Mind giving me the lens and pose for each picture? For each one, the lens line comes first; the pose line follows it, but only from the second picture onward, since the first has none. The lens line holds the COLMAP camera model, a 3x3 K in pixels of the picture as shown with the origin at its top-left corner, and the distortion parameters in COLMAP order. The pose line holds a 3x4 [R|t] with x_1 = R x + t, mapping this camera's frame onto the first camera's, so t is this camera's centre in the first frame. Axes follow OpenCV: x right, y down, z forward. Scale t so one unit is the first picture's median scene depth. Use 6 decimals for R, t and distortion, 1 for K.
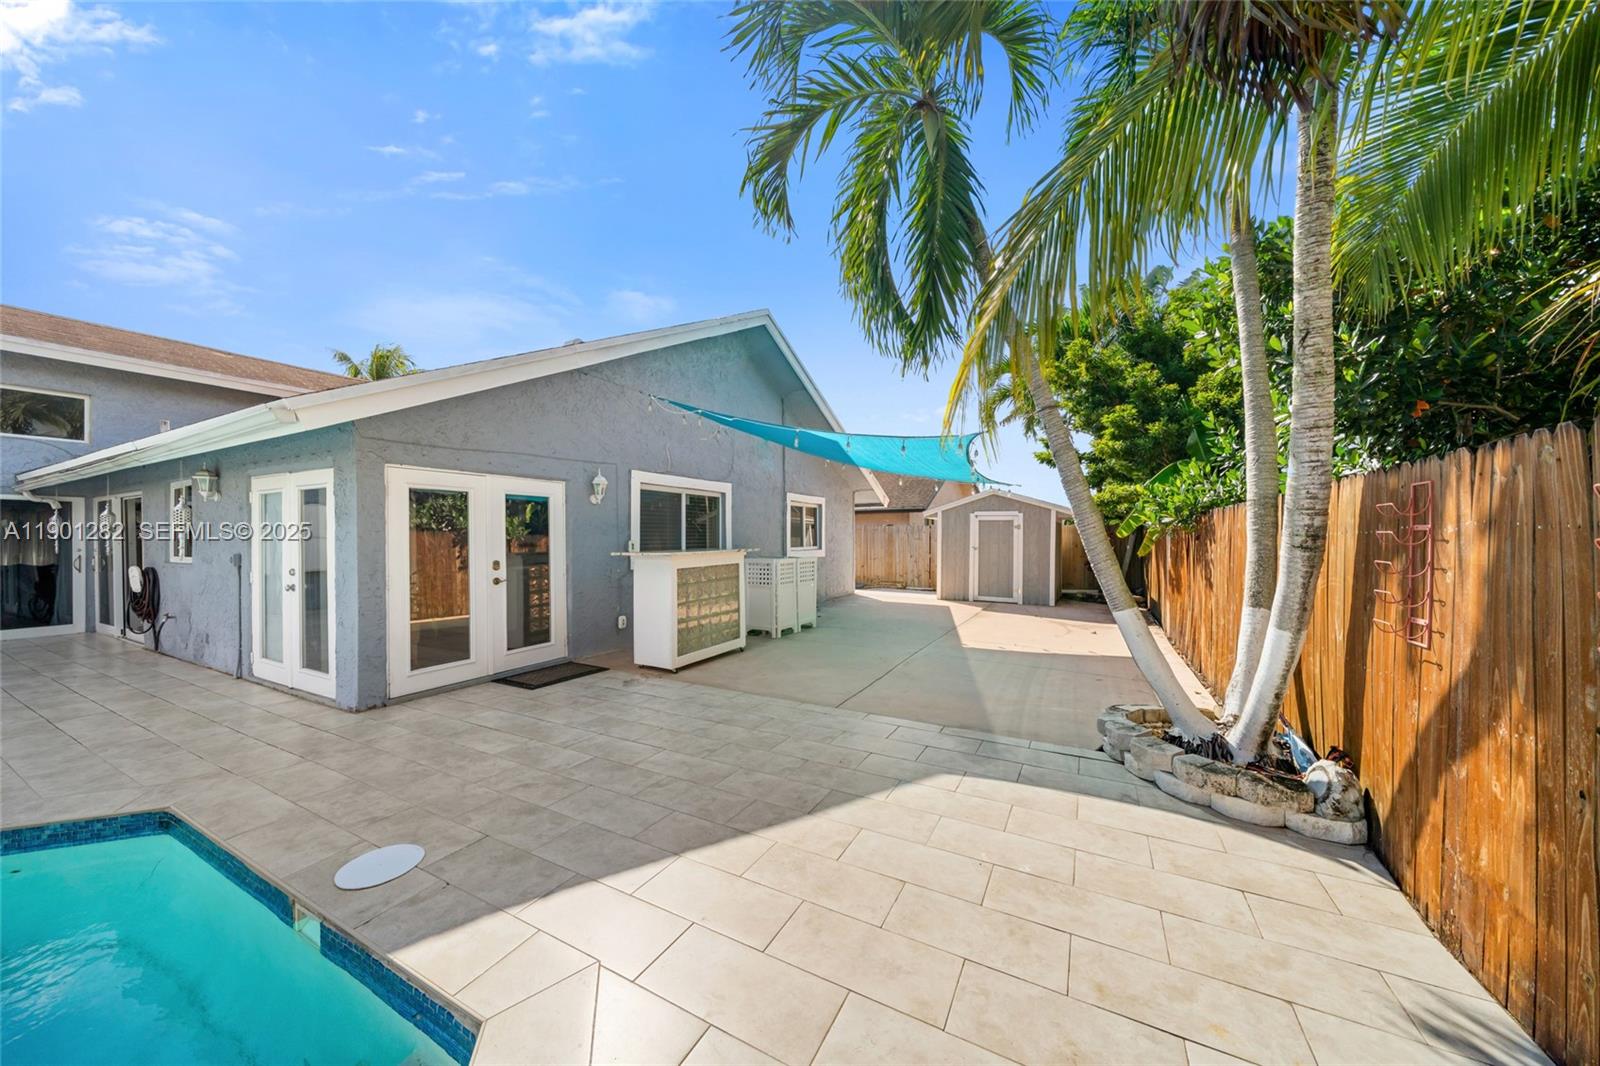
lens RADIAL K [[552.5, 0, 791.9], [0, 552.5, 539.2], [0, 0, 1]] dist [-0.003208, -0.000053]
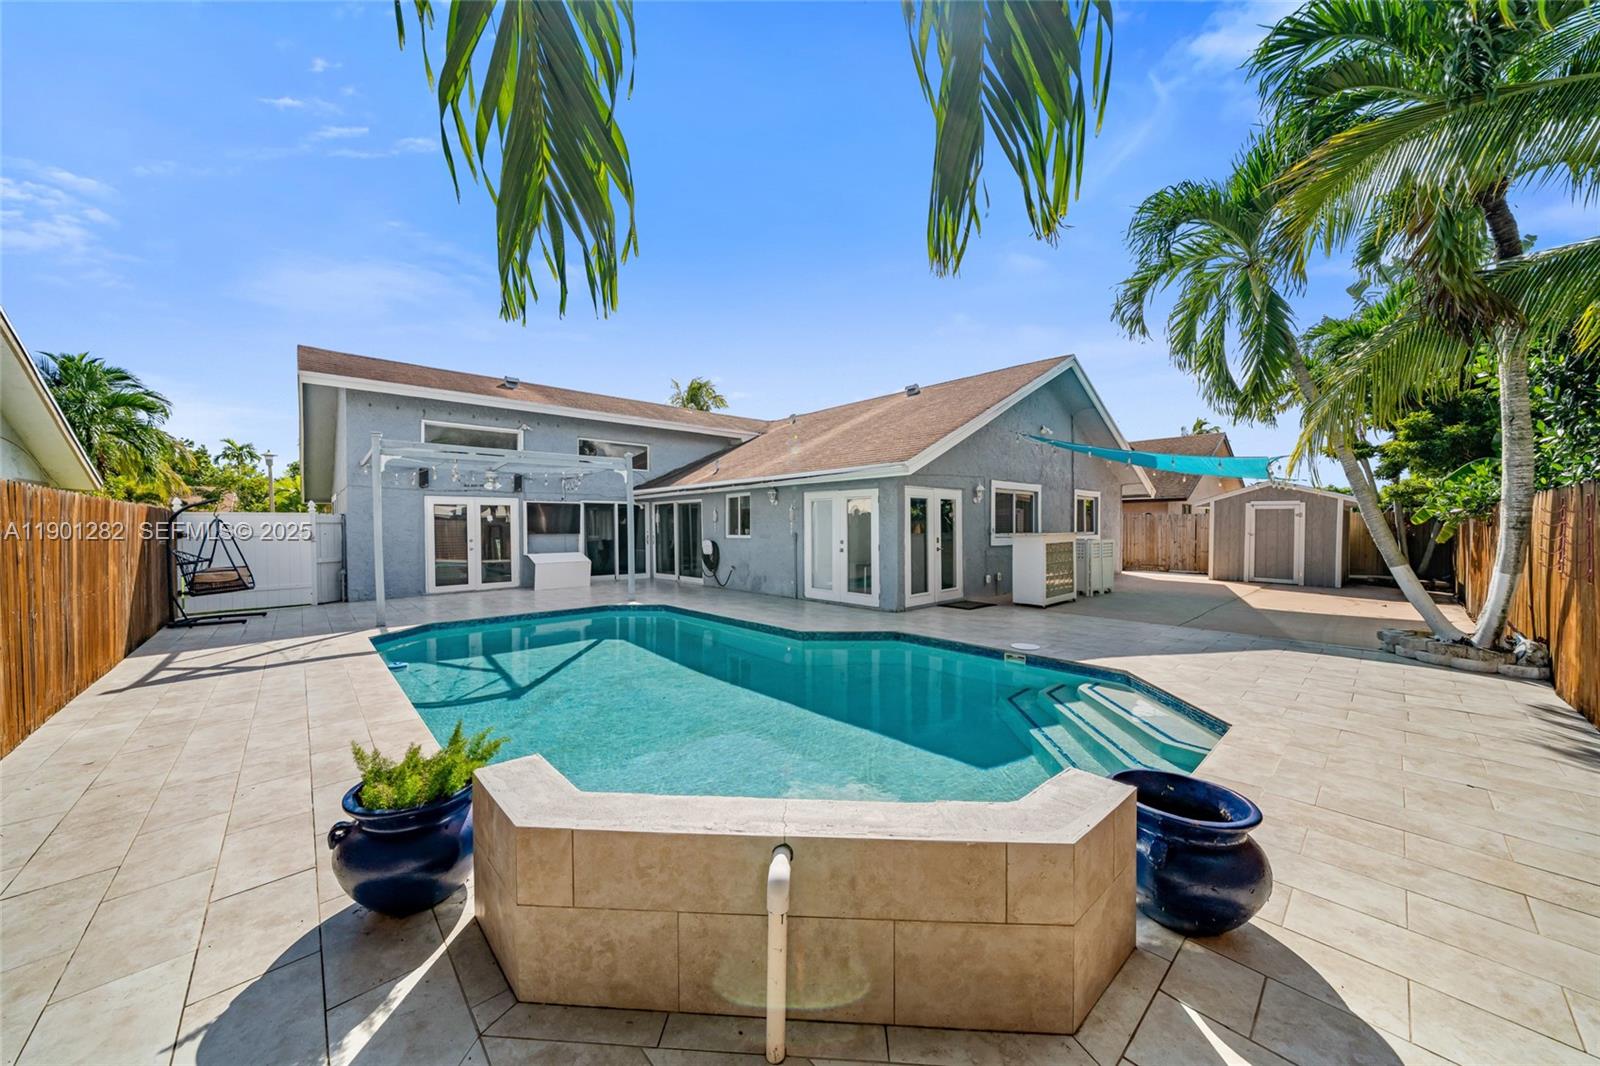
lens RADIAL K [[552.5, 0, 795.8], [0, 552.5, 534.4], [0, 0, 1]] dist [-0.003208, -0.000053]
pose [[0.945738, 0.005432, -0.324886, -0.312695], [-0.001353, 0.999917, 0.012780, 0.006046], [0.324929, -0.011647, 0.945667, -0.624200]]
